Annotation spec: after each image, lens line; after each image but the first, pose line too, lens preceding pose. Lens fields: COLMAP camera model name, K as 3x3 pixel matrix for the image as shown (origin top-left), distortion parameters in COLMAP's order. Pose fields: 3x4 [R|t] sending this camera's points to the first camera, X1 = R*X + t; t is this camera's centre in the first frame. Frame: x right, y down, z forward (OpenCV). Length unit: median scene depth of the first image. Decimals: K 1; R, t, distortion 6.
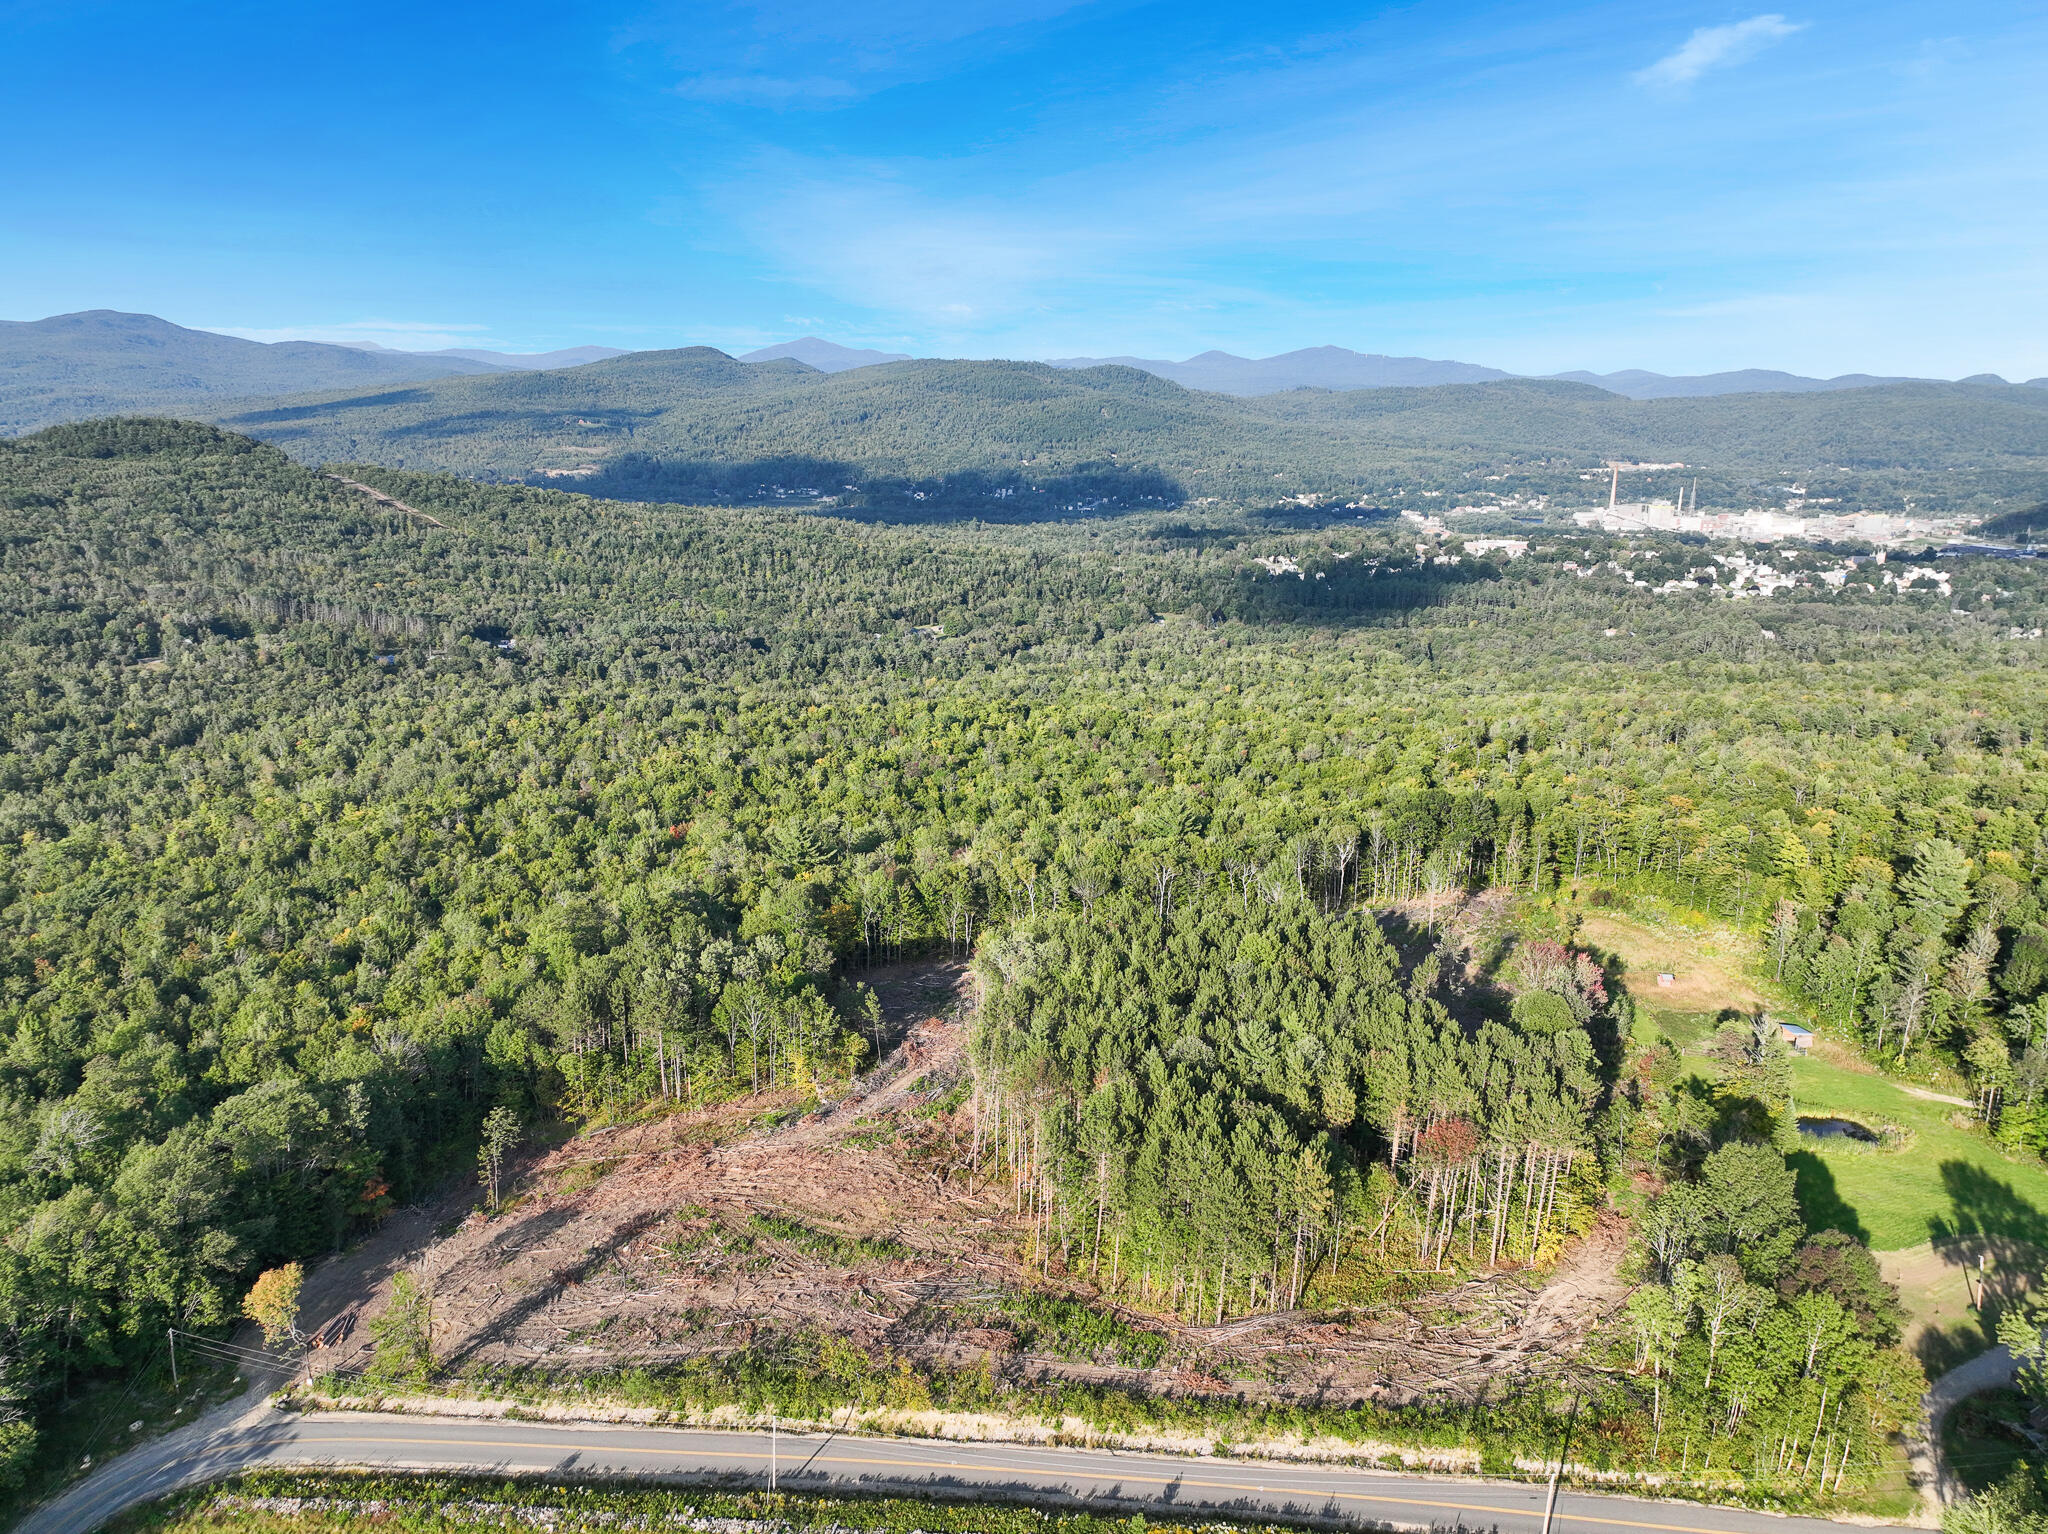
lens RADIAL K [[1433.4, 0, 1024.0], [0, 1433.4, 767.0], [0, 0, 1]] dist [0.000631, 0.016522]
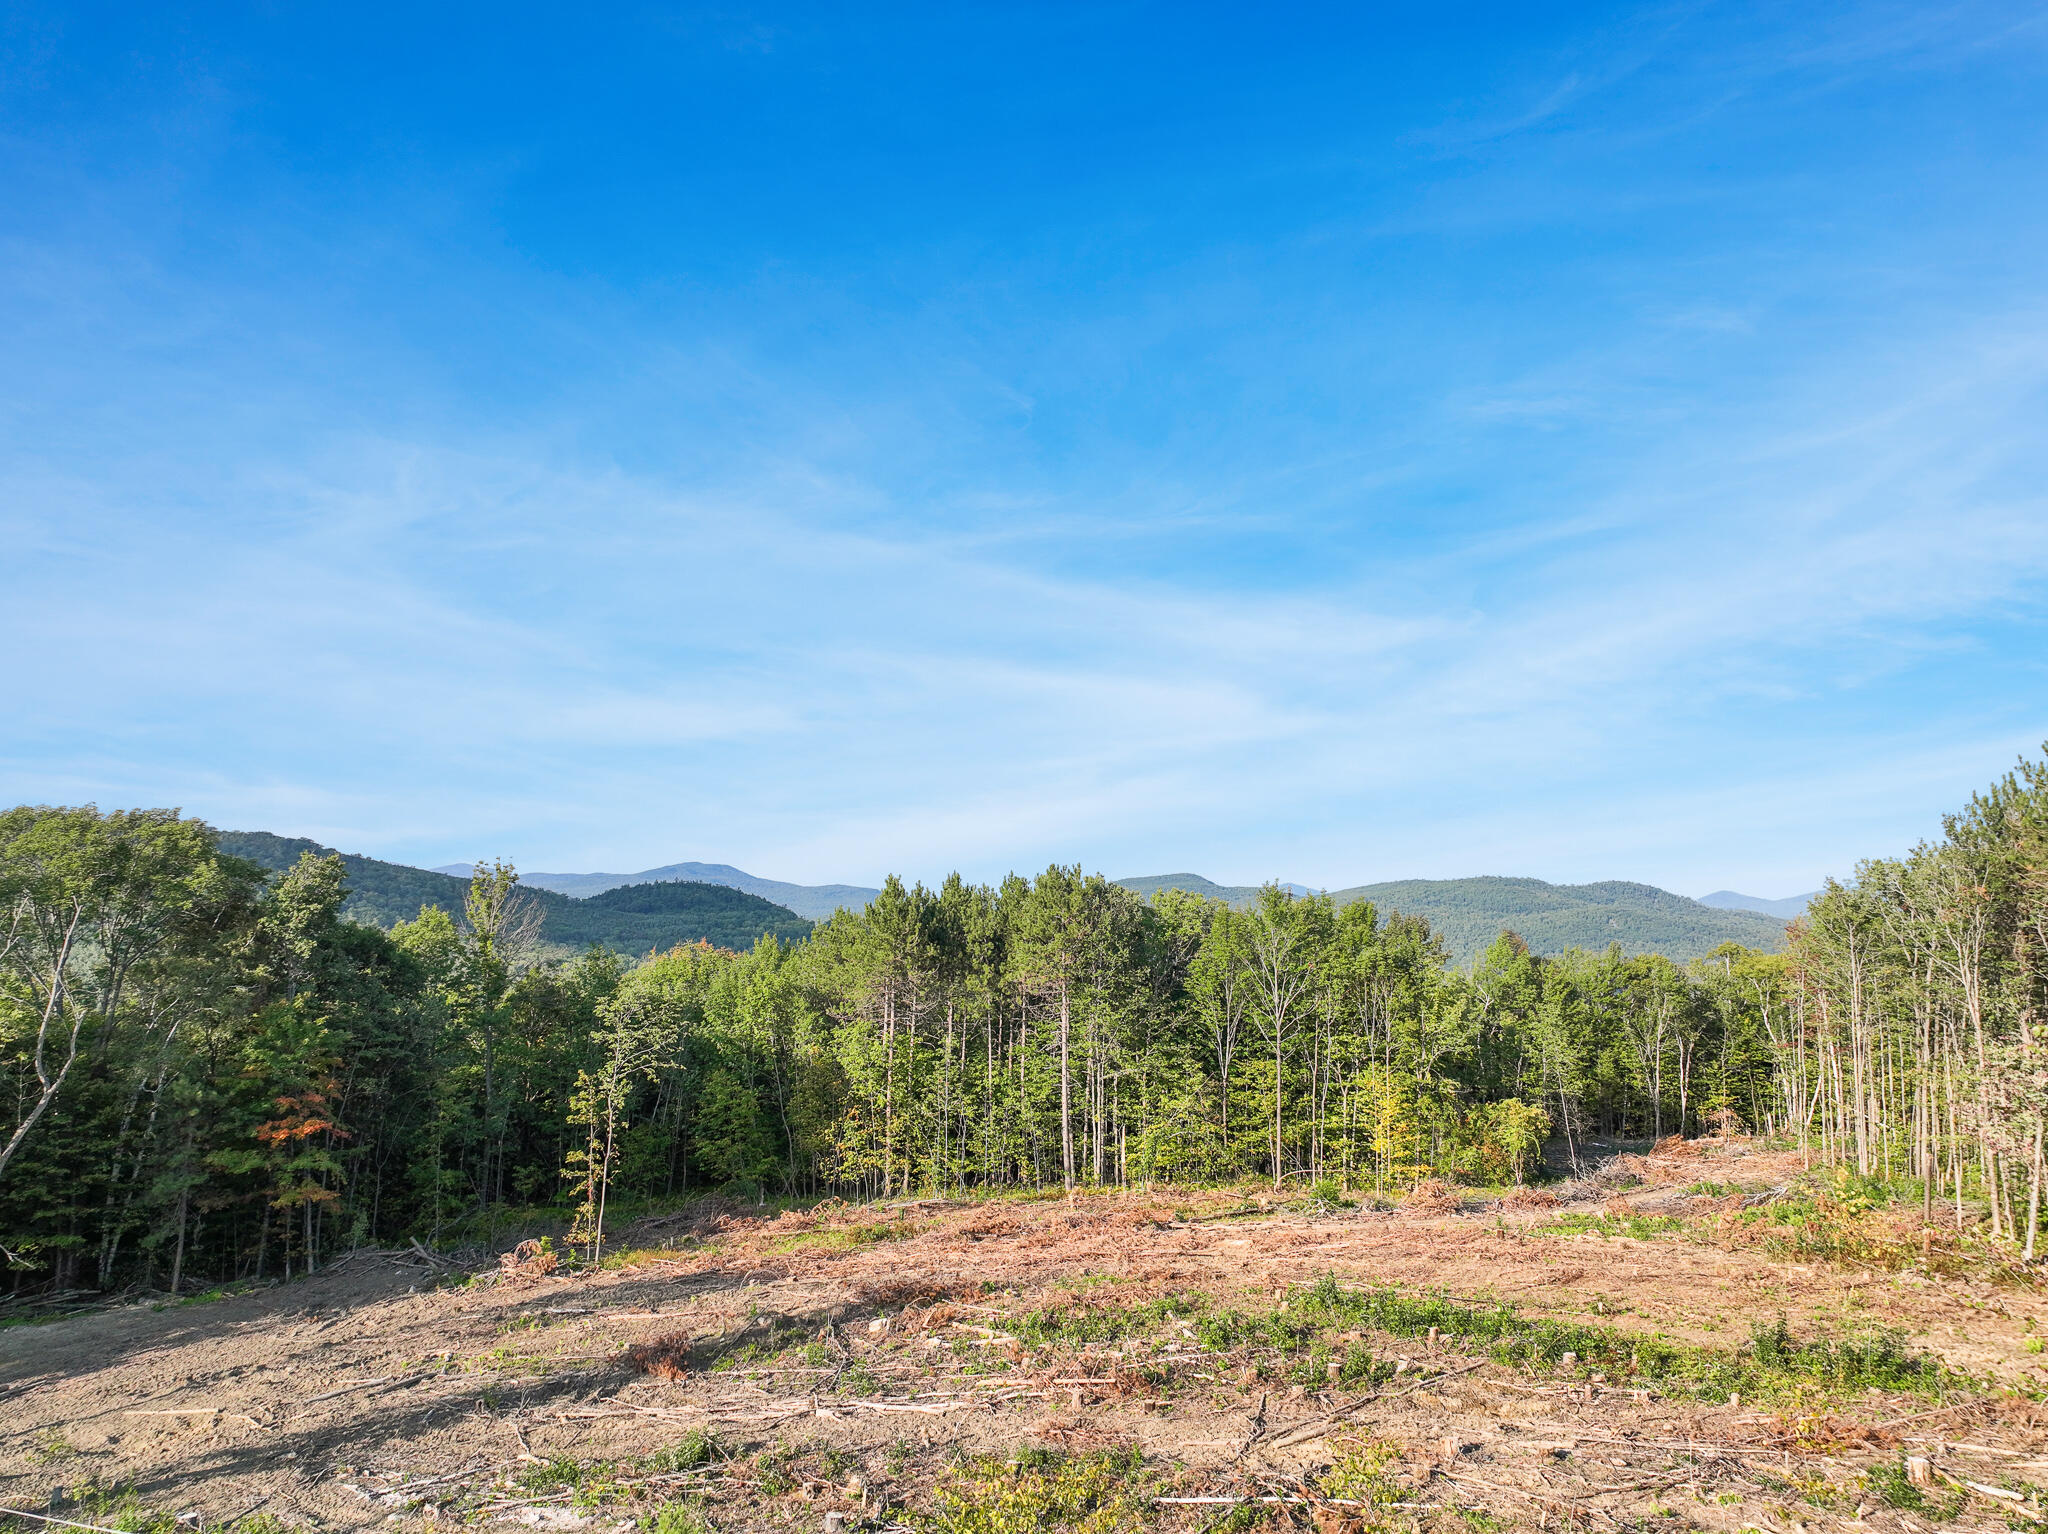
lens RADIAL K [[1432.6, 0, 1024.0], [0, 1432.6, 767.0], [0, 0, 1]] dist [-0.021017, 0.001082]
pose [[0.948435, -0.031081, -0.315443, -0.121207], [-0.089335, 0.928626, -0.360100, 0.265098], [0.304121, 0.369712, 0.877965, 0.563968]]
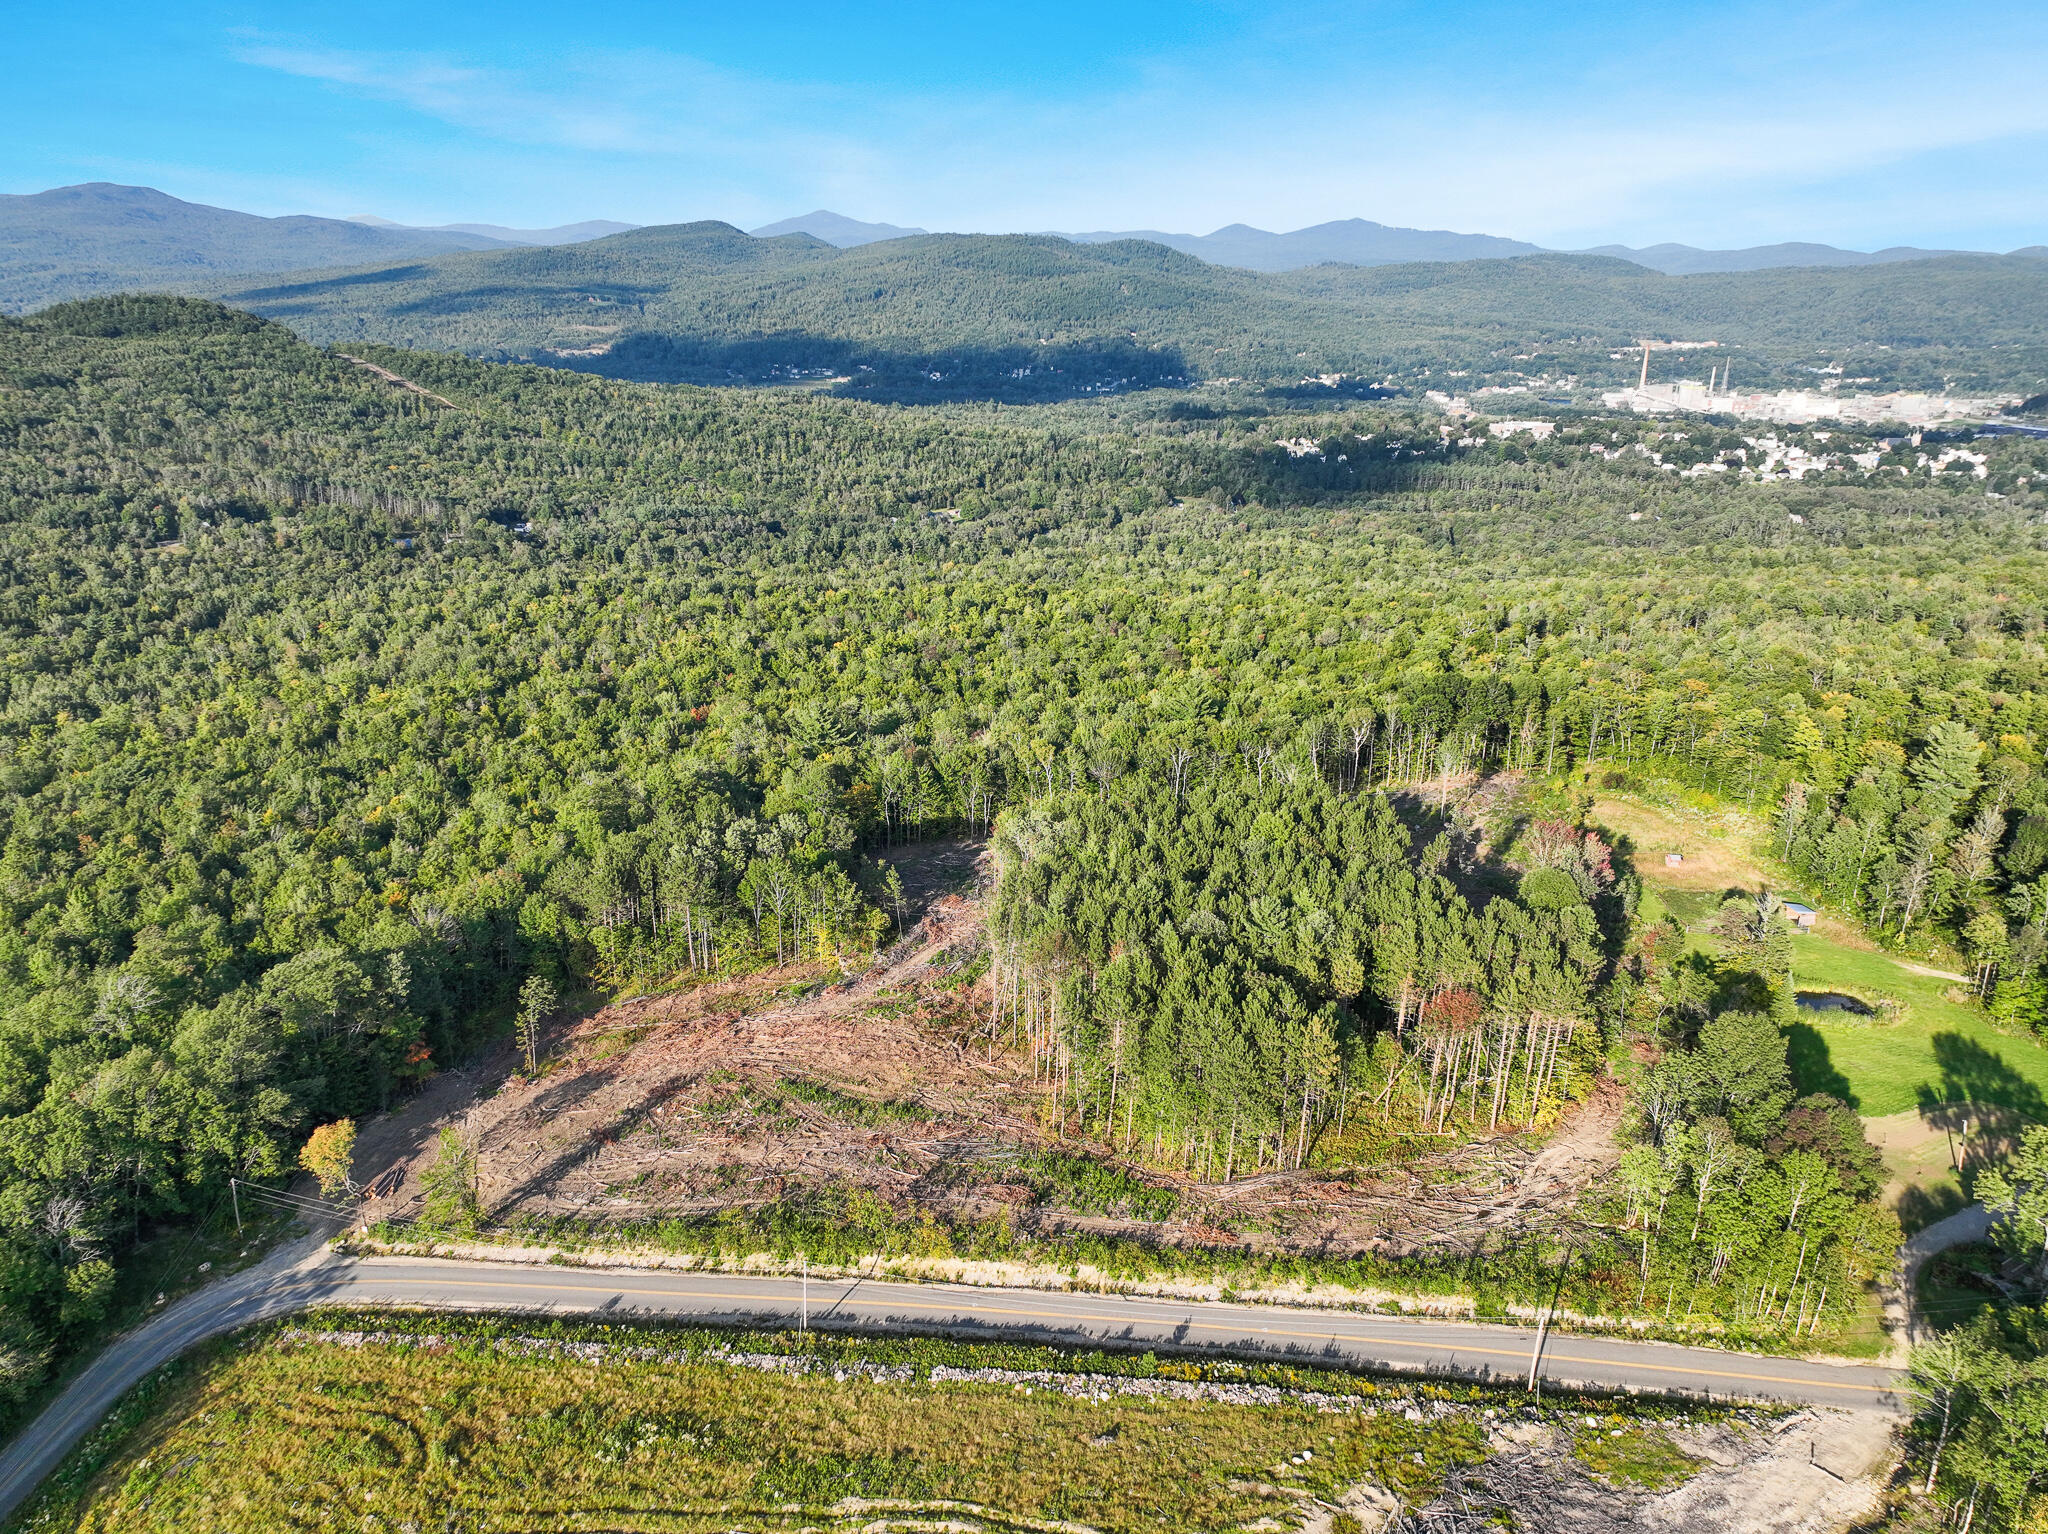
lens RADIAL K [[1433.4, 0, 1024.0], [0, 1433.4, 767.0], [0, 0, 1]] dist [0.000631, 0.016522]
pose [[0.999930, 0.002661, -0.011496, -0.000972], [-0.001745, 0.996875, 0.078979, 0.003585], [0.011670, -0.078954, 0.996810, -0.013285]]
